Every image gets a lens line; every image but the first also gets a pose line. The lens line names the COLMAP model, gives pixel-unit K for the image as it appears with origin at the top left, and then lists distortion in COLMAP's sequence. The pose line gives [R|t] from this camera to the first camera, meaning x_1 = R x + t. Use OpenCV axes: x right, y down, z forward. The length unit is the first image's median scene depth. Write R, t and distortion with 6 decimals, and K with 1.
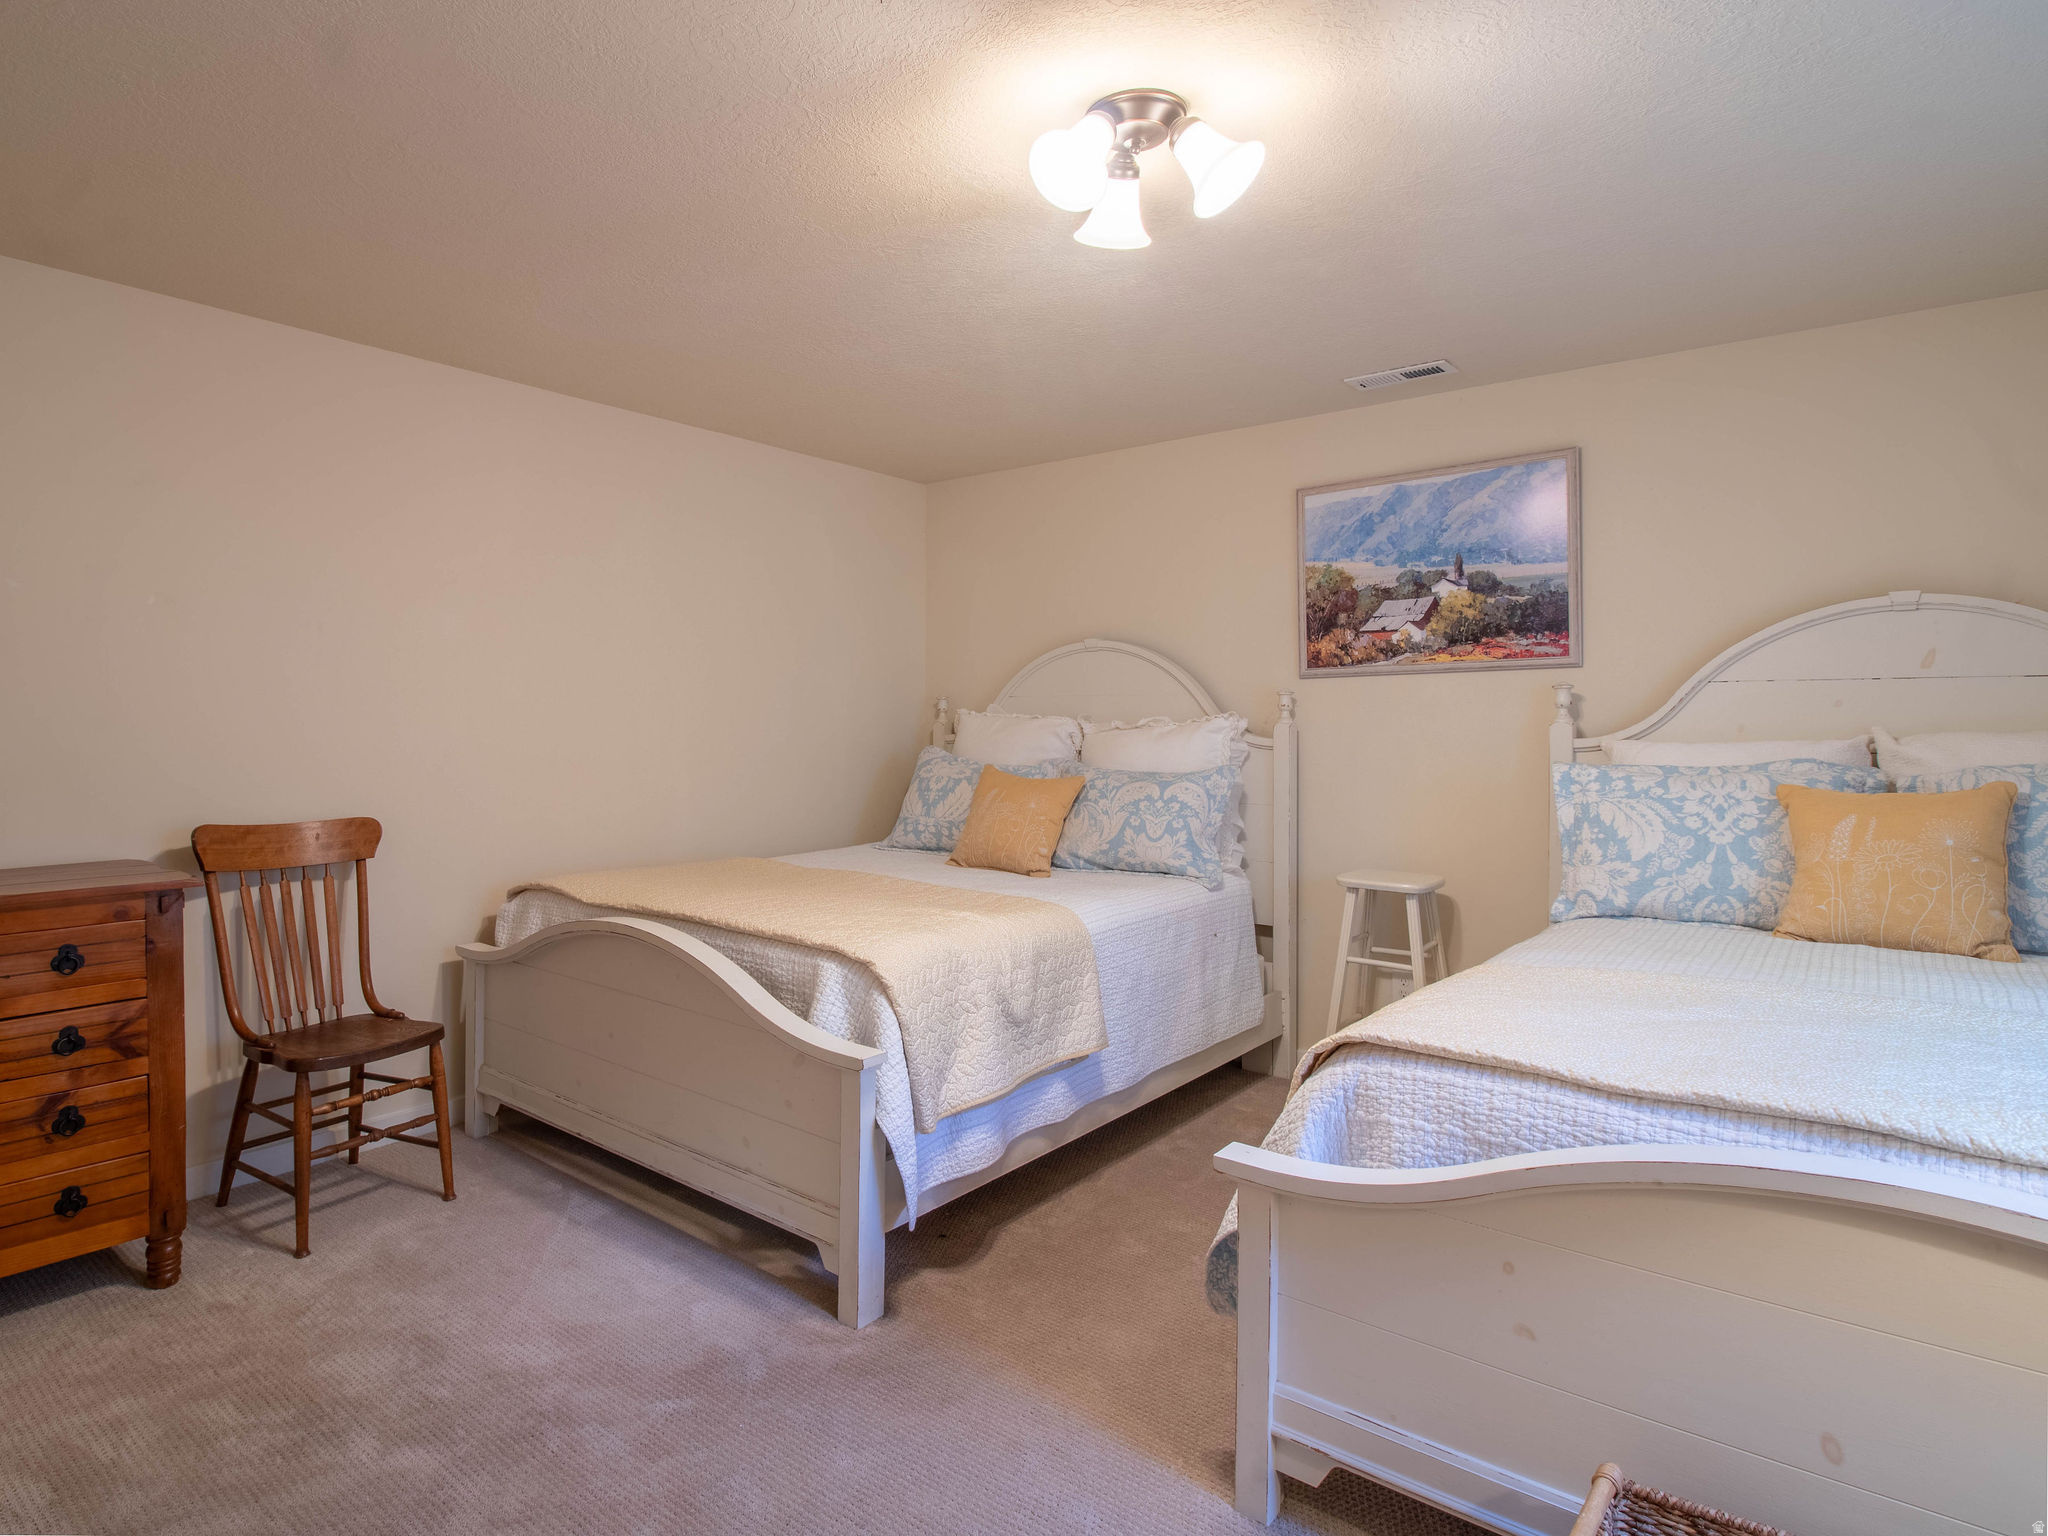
lens RADIAL K [[1148.5, 0, 1024.0], [0, 1148.5, 768.0], [0, 0, 1]] dist [0.002688, -0.000582]
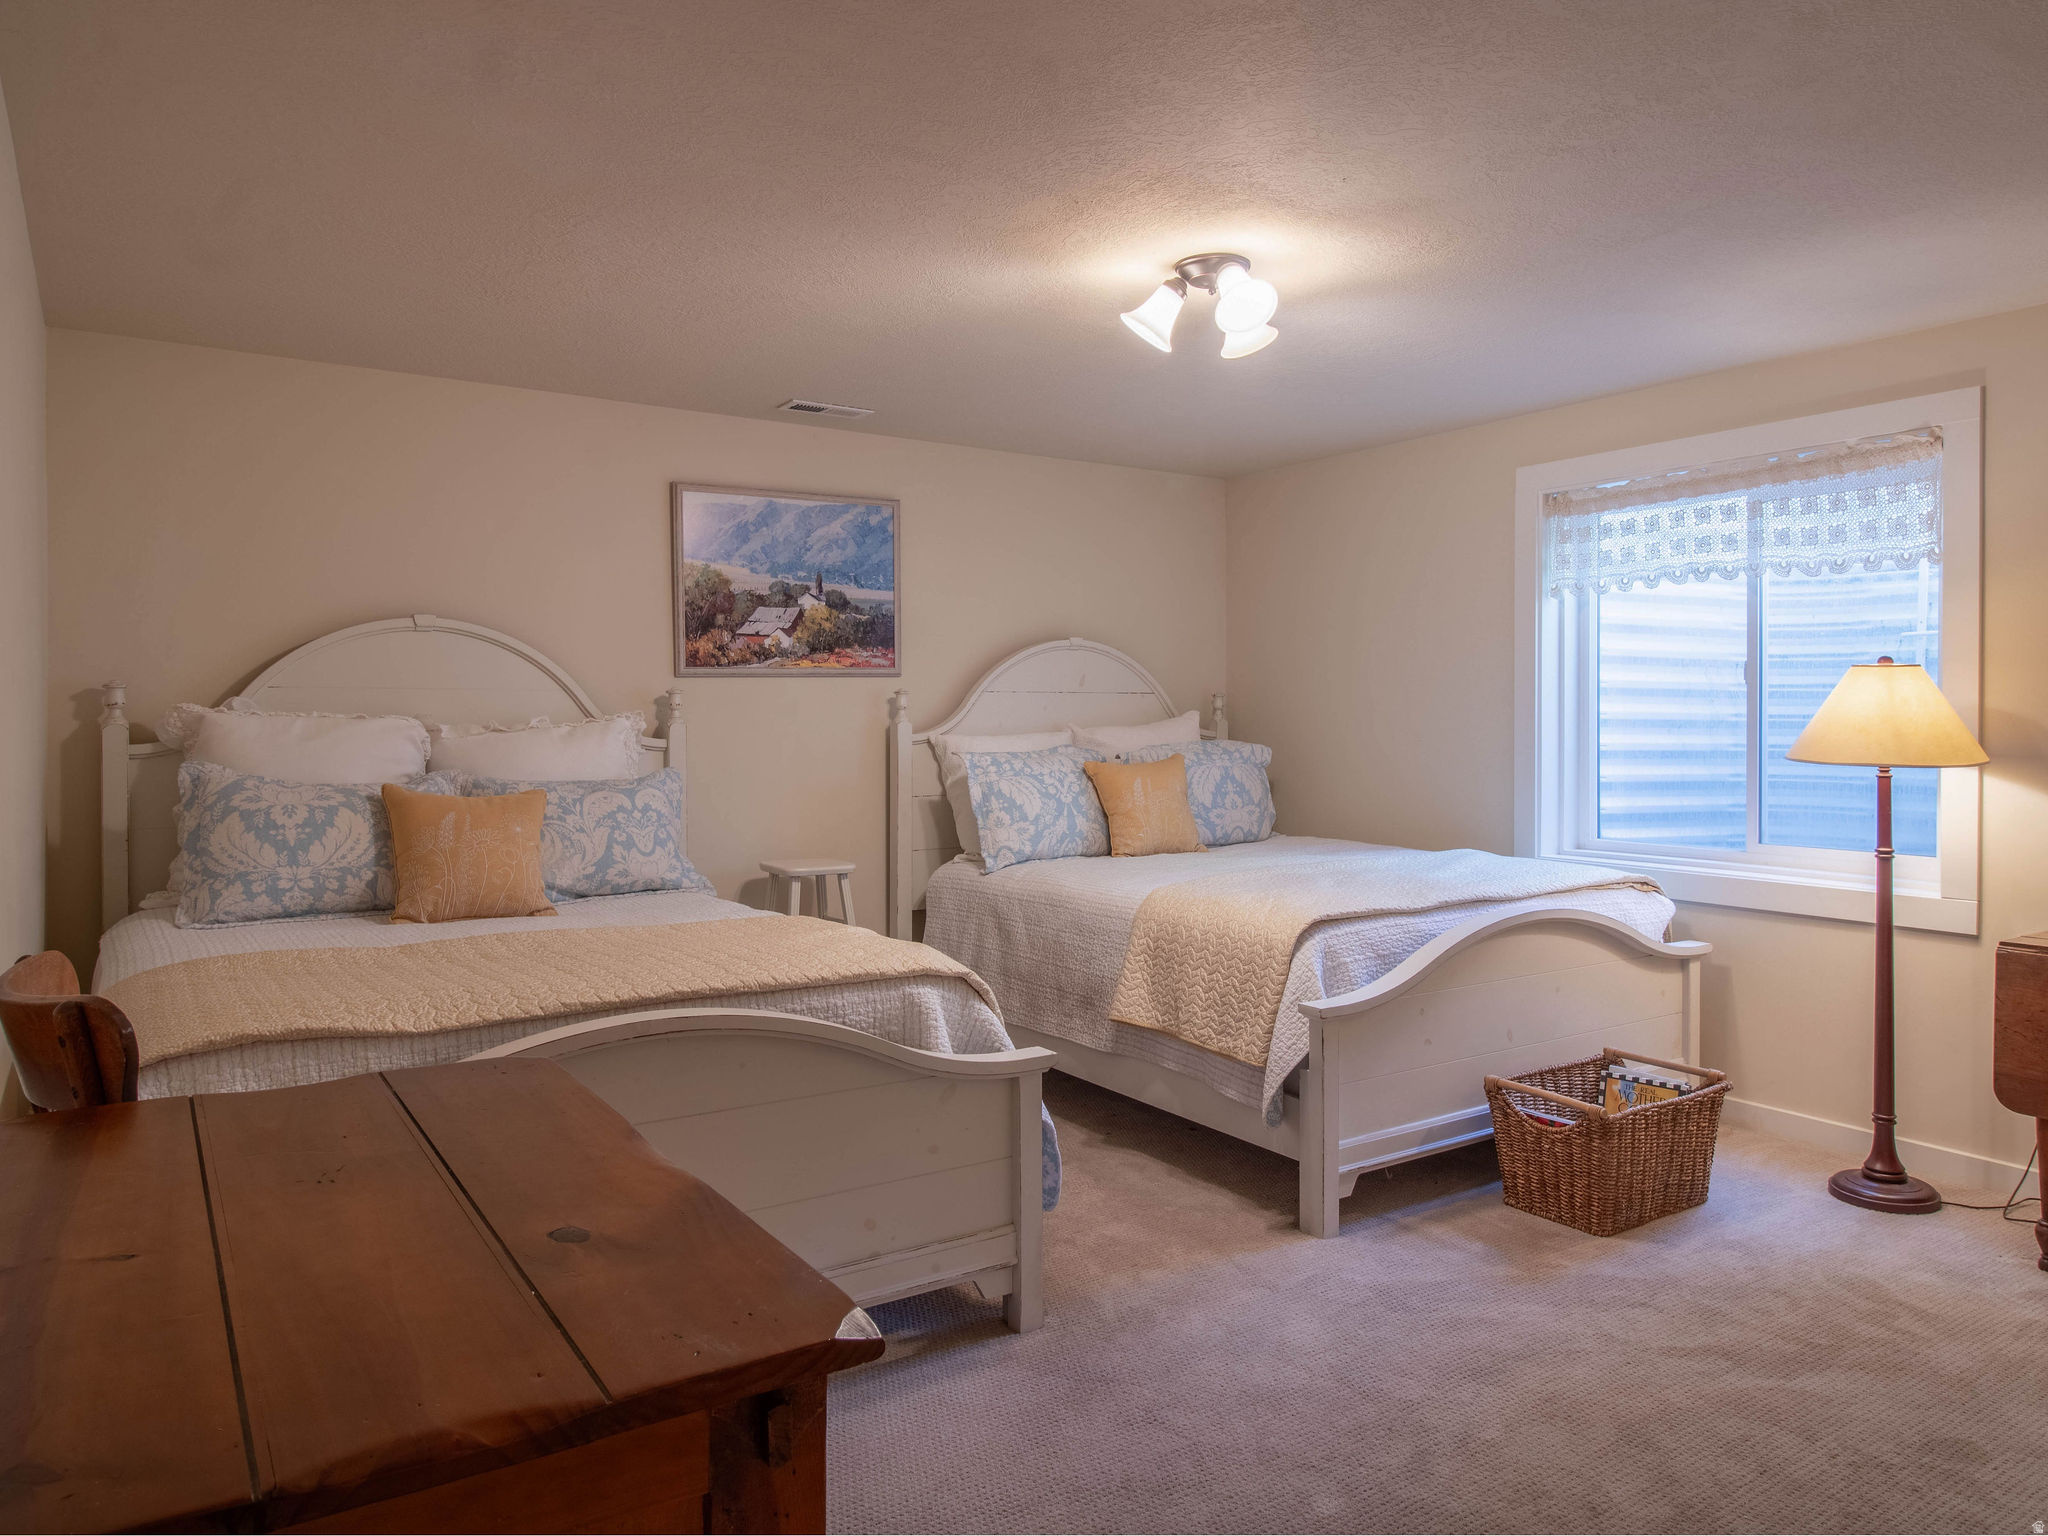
lens RADIAL K [[1304.5, 0, 1024.0], [0, 1304.5, 768.0], [0, 0, 1]] dist [0.005497, 0.001023]
pose [[0.302366, -0.038002, 0.952434, -0.772396], [0.040784, 0.998806, 0.026905, -0.020120], [-0.952319, 0.030709, 0.303555, 0.414931]]
